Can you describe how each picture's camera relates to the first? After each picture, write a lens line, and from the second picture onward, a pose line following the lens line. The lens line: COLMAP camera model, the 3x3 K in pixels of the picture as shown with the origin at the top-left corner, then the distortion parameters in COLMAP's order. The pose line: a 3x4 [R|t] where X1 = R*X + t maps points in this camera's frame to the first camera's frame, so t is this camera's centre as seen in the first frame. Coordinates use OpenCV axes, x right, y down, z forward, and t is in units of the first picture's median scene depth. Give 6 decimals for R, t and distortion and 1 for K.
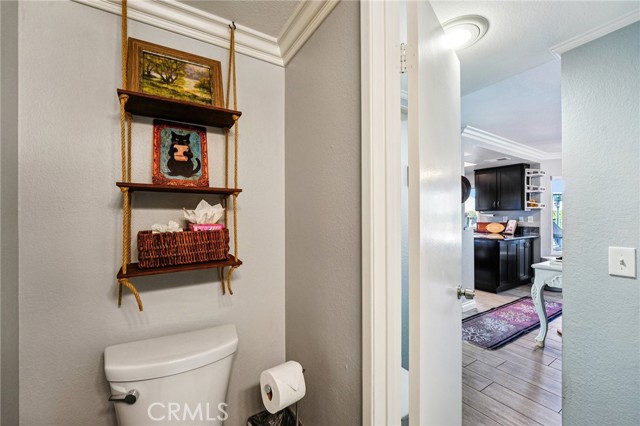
lens RADIAL K [[262.4, 0, 318.6], [0, 262.4, 213.4], [0, 0, 1]] dist [-0.019704, 0.001608]
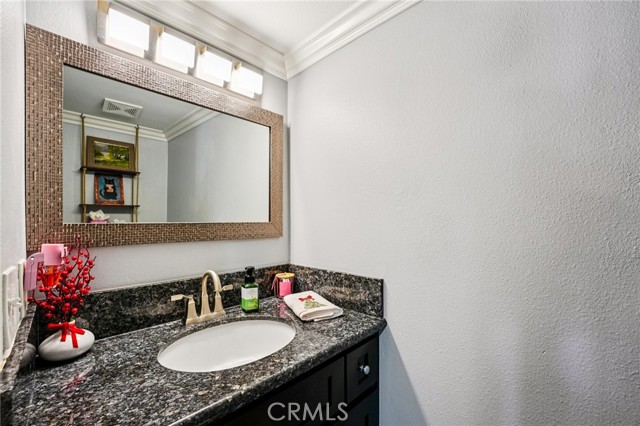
lens RADIAL K [[262.4, 0, 322.0], [0, 262.4, 214.0], [0, 0, 1]] dist [-0.019704, 0.001608]
pose [[0.962137, 0.007929, 0.272450, 0.602675], [-0.004274, 0.999893, -0.014005, 0.009229], [-0.272532, 0.012311, 0.962068, -1.584170]]
